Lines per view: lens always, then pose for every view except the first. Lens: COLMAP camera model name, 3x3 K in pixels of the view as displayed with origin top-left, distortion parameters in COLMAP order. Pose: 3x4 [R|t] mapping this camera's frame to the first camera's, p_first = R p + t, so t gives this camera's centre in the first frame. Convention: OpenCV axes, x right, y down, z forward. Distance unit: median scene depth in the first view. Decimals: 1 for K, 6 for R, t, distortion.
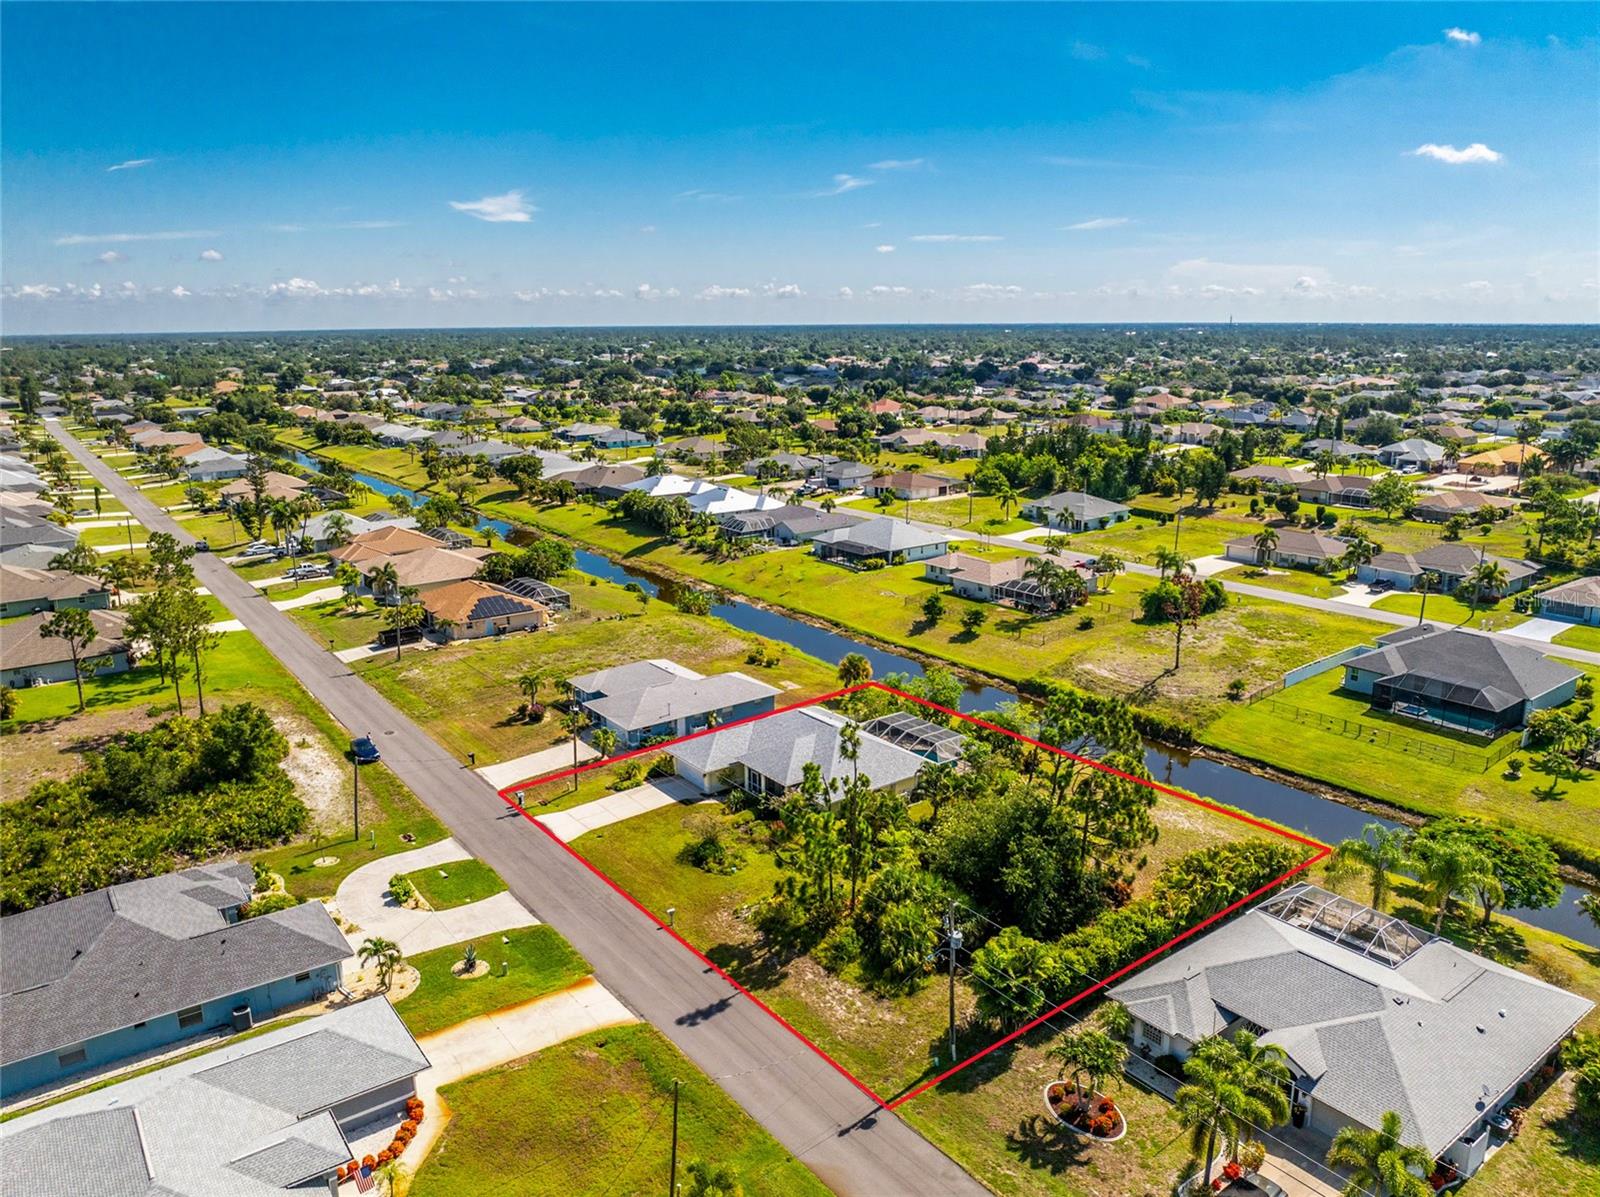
lens RADIAL K [[1132.5, 0, 800.2], [0, 1132.5, 563.2], [0, 0, 1]] dist [-0.037458, 0.000391]
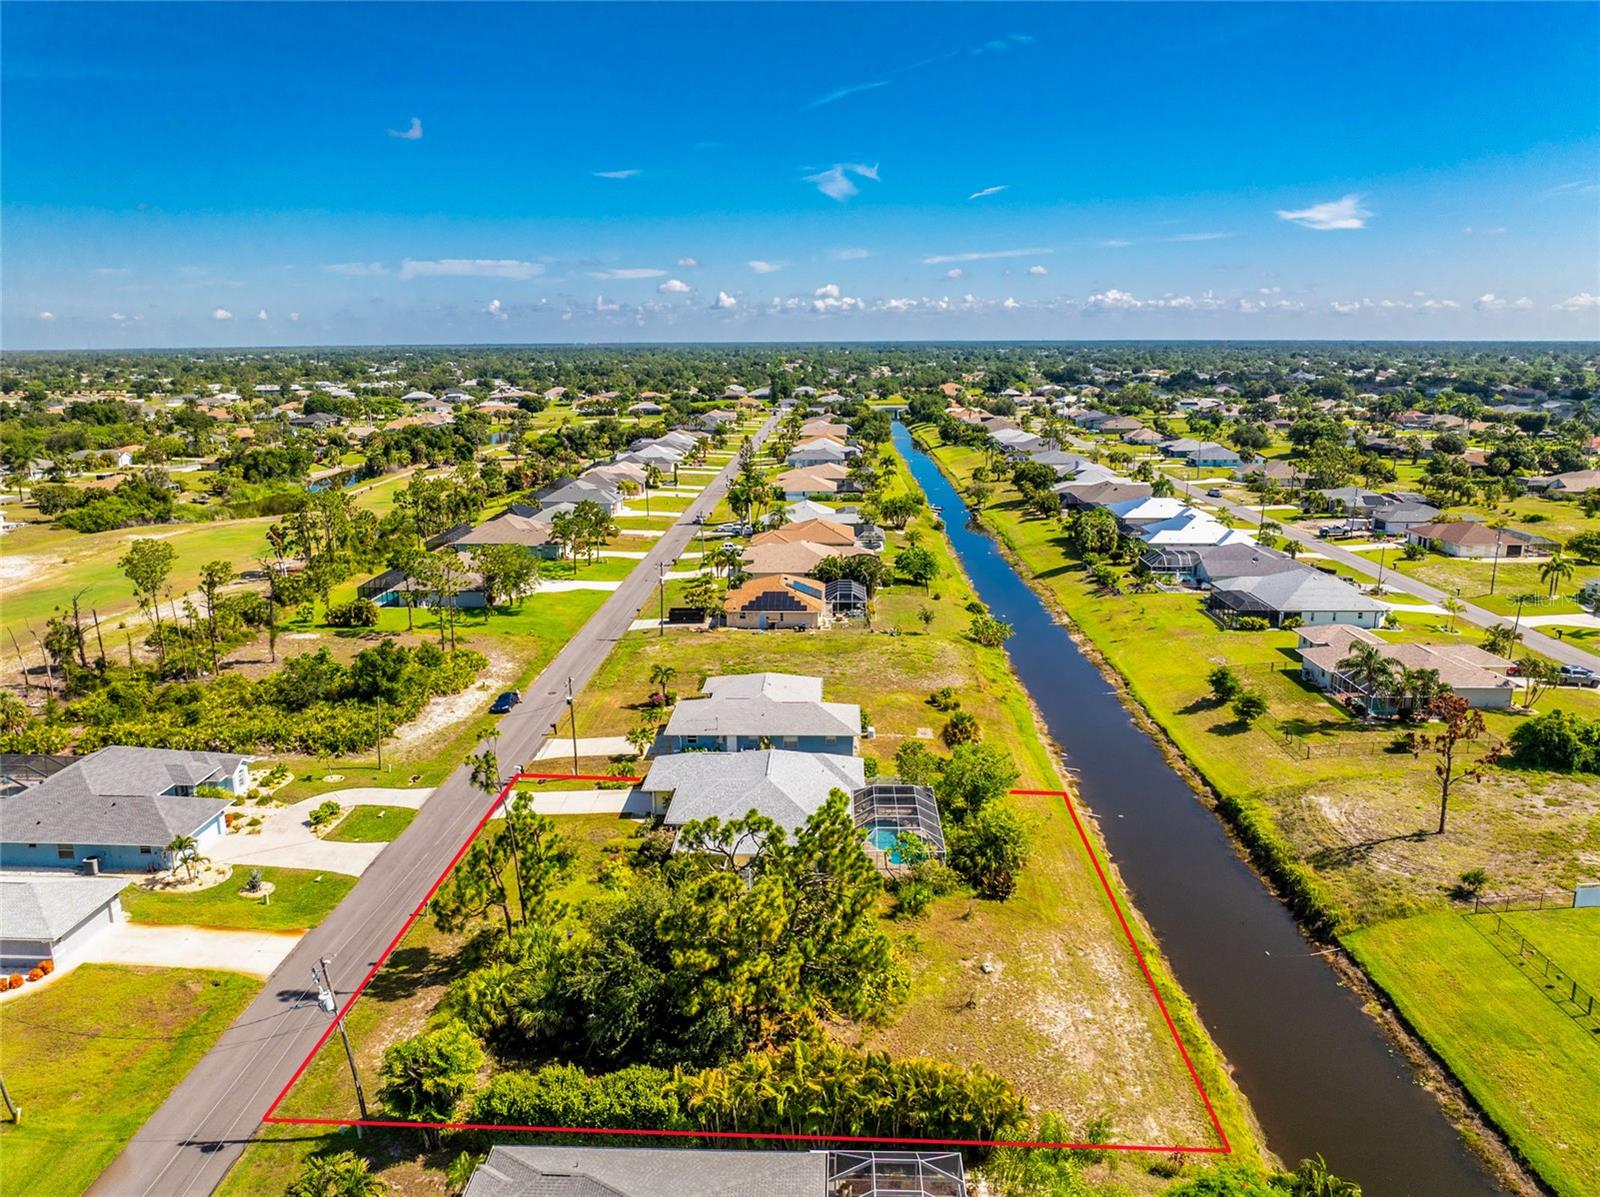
lens RADIAL K [[1132.5, 0, 800.2], [0, 1132.5, 563.2], [0, 0, 1]] dist [-0.037458, 0.000391]
pose [[0.780070, 0.123890, -0.613305, 0.455859], [-0.129856, 0.990915, 0.035003, -0.042785], [0.612069, 0.052336, 0.789070, 0.253130]]
